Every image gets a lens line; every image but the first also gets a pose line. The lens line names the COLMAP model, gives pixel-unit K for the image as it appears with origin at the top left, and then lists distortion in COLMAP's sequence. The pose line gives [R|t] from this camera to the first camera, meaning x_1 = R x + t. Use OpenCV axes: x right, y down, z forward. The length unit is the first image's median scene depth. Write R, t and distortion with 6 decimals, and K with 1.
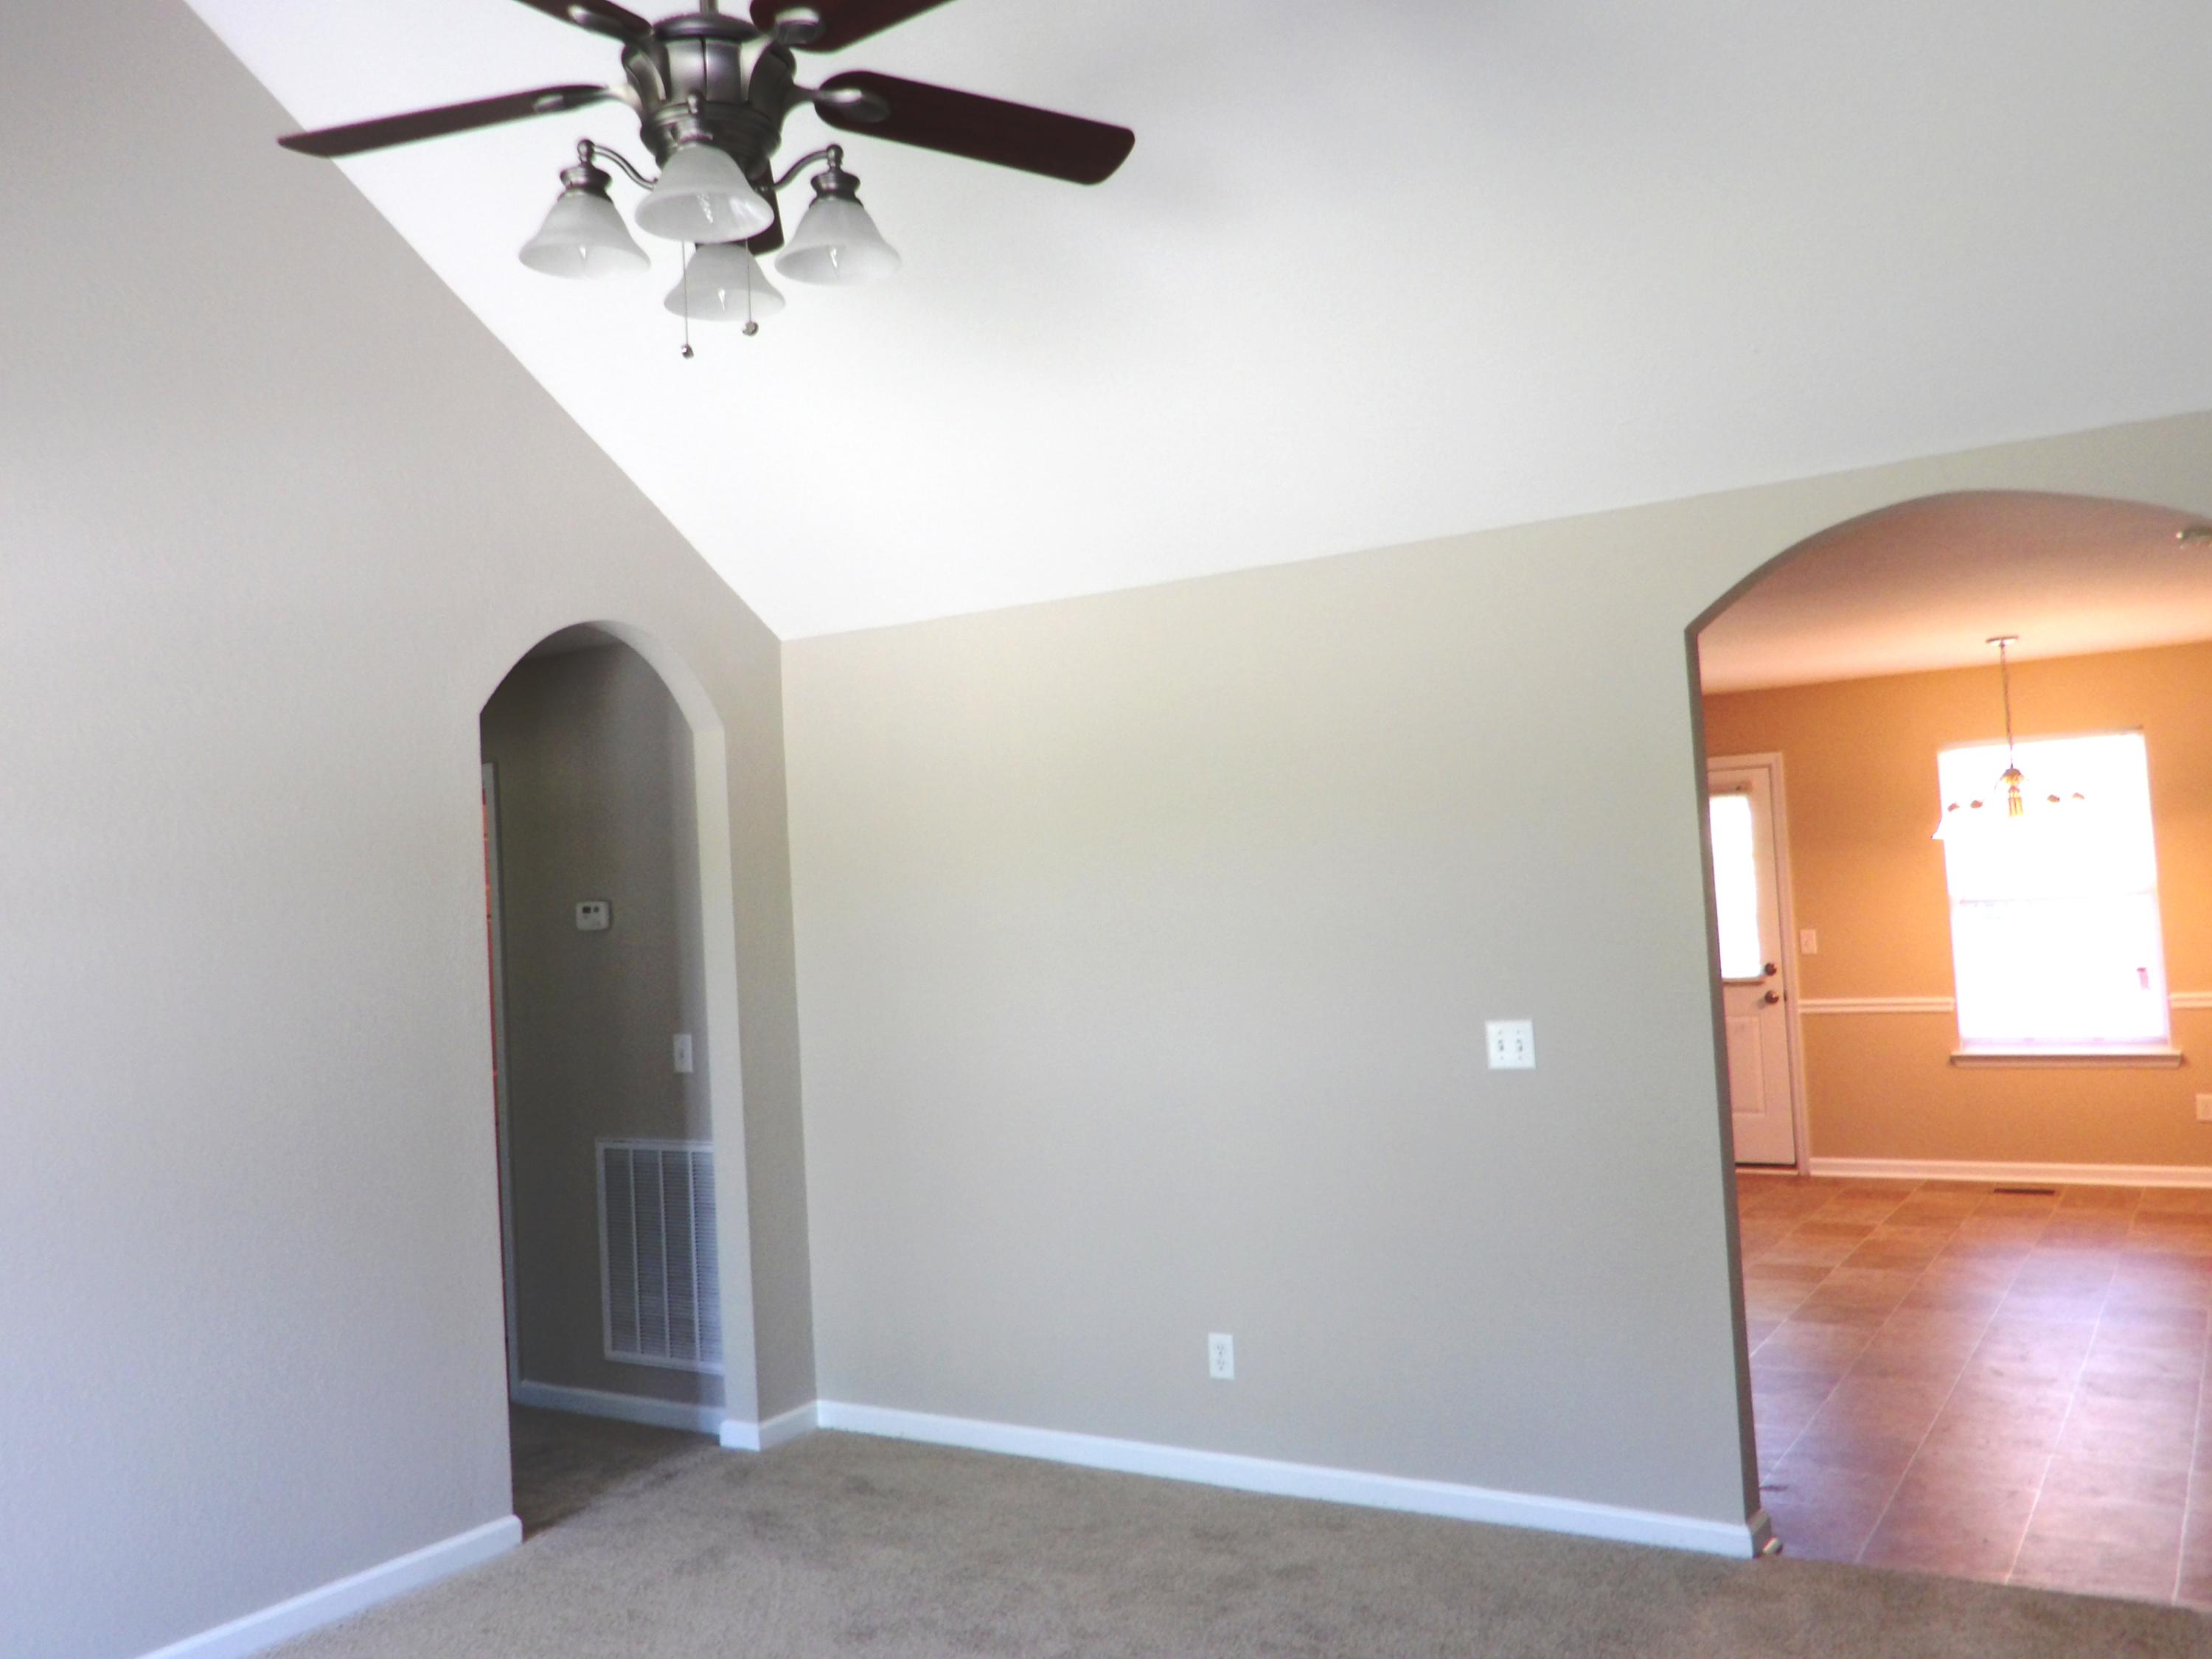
lens RADIAL K [[1896.0, 0, 1106.0], [0, 1896.0, 829.5], [0, 0, 1]] dist [-0.013329, -0.005702]
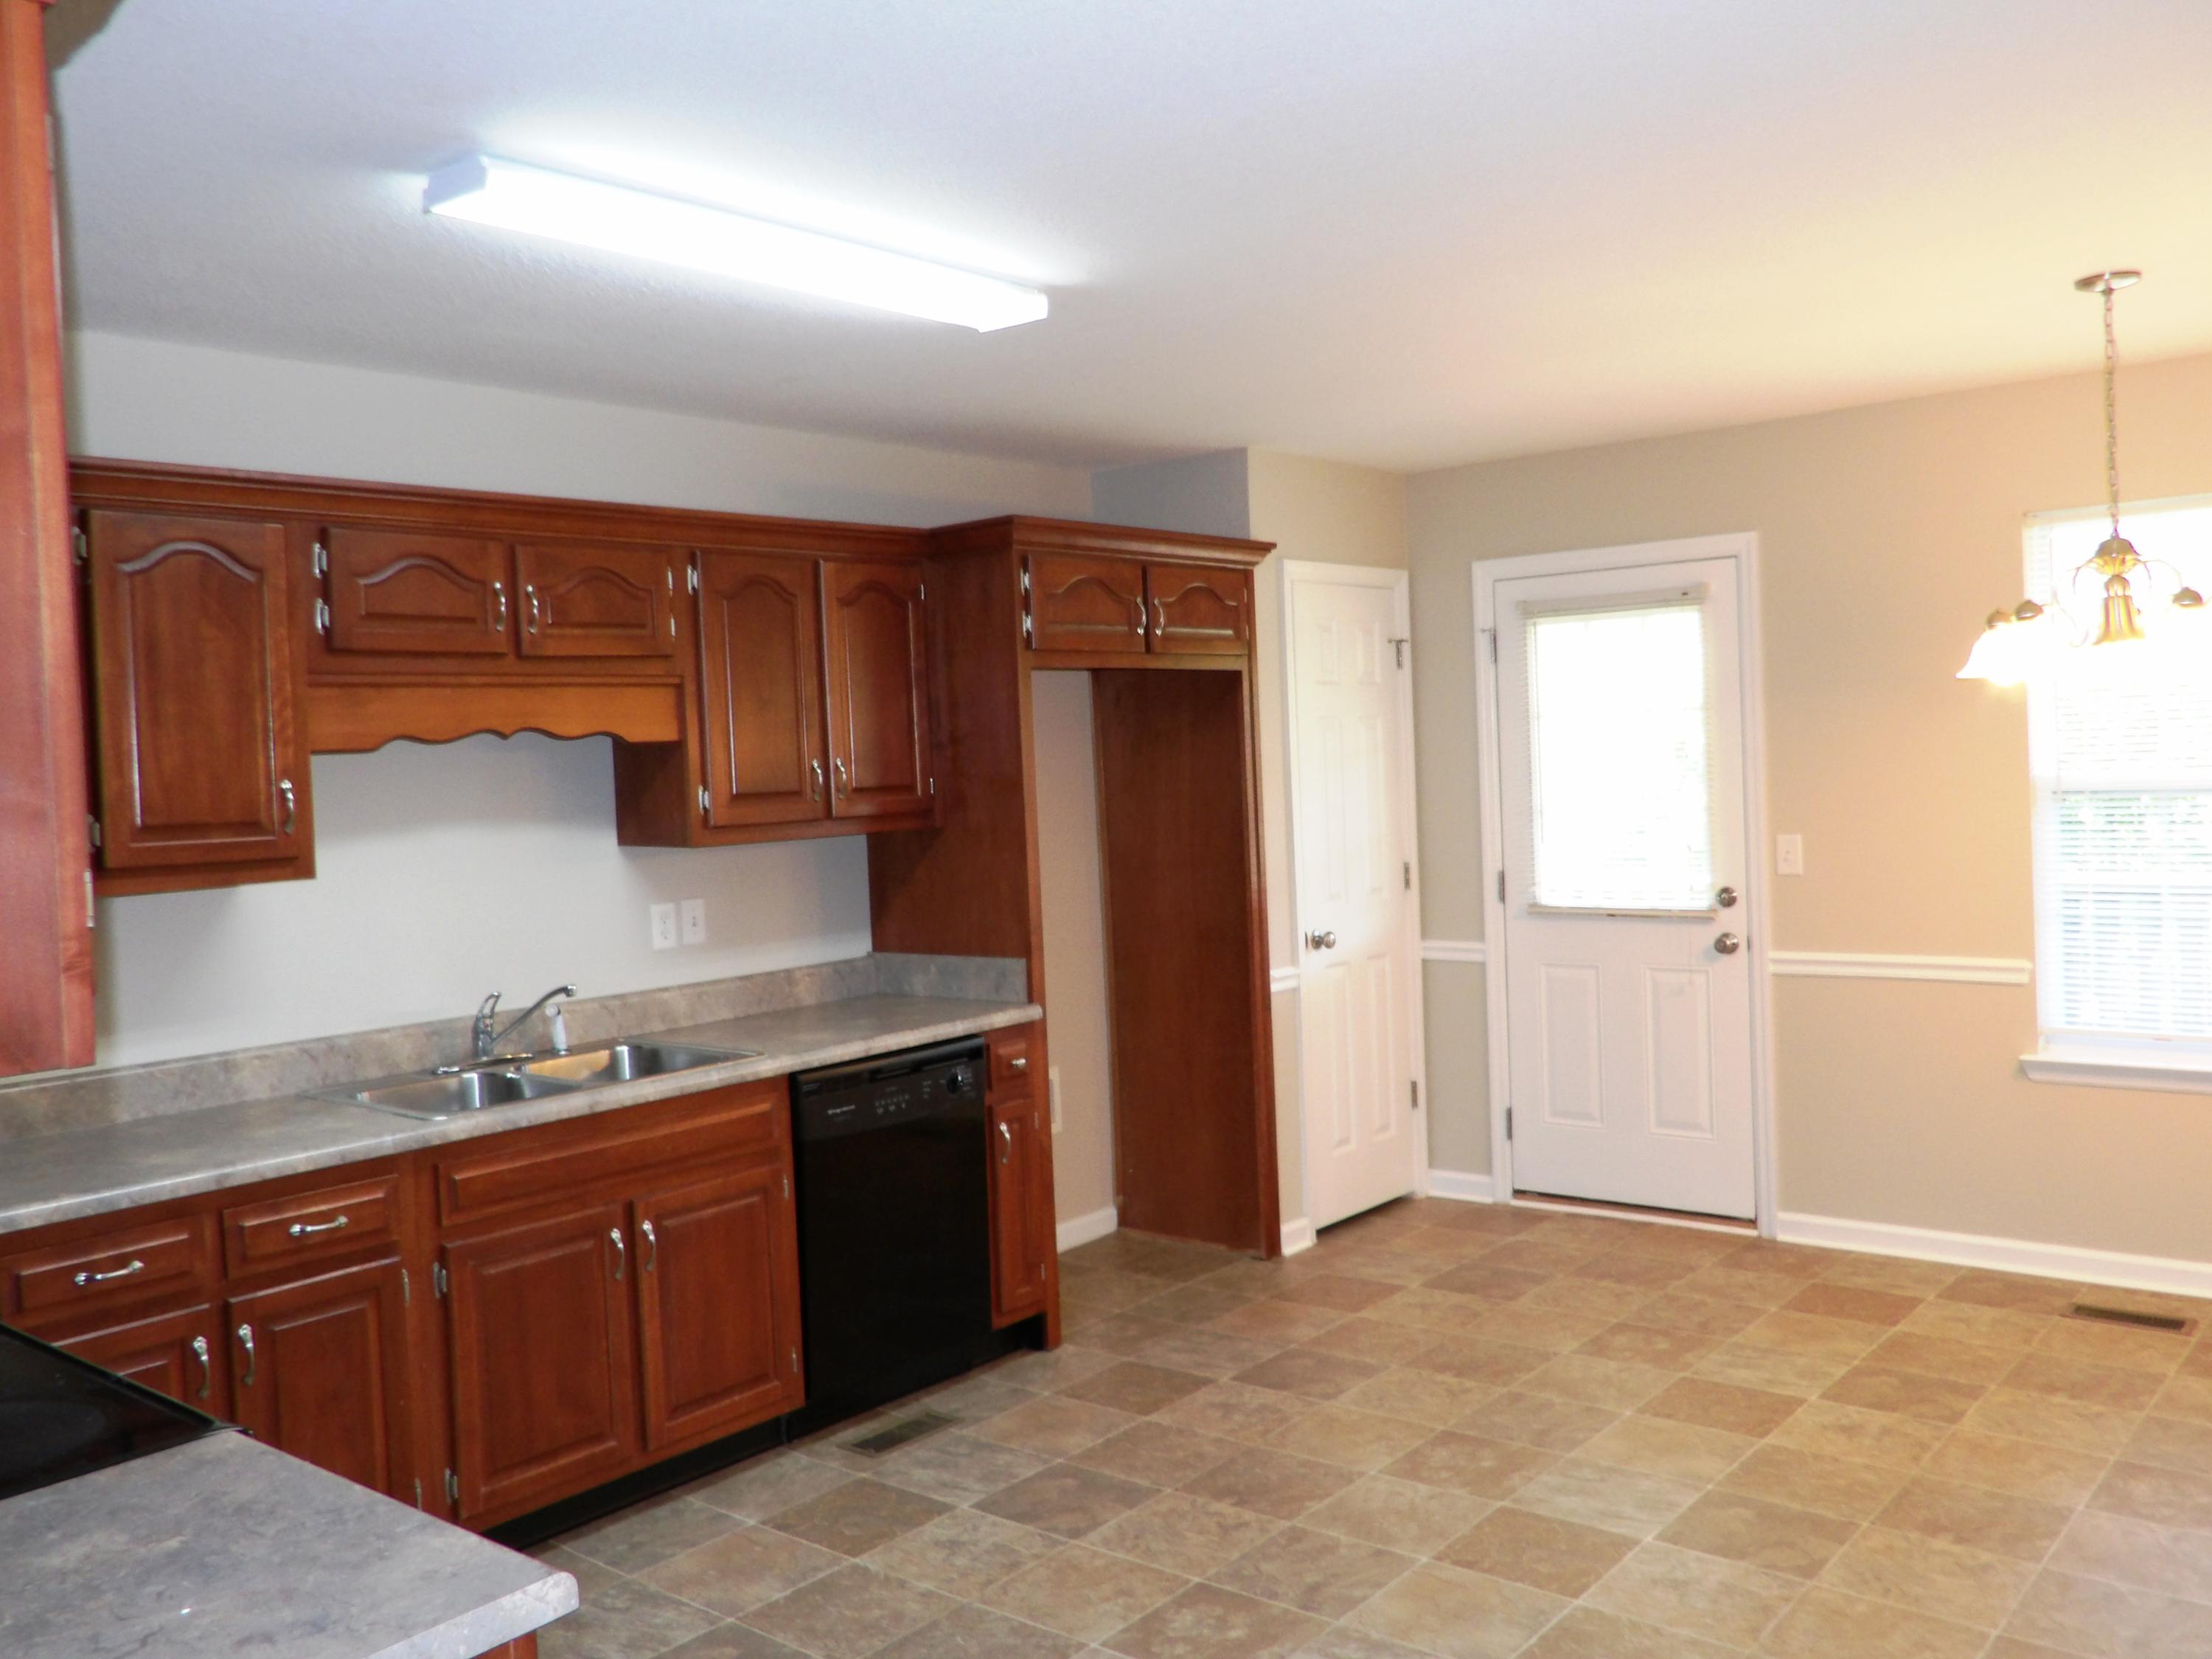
lens RADIAL K [[1909.6, 0, 1106.0], [0, 1909.6, 829.5], [0, 0, 1]] dist [0.008952, 0.001530]
pose [[0.992499, 0.017179, -0.121036, 0.231606], [-0.007417, 0.996715, 0.080648, 0.004895], [0.122024, -0.079145, 0.989367, 0.381834]]
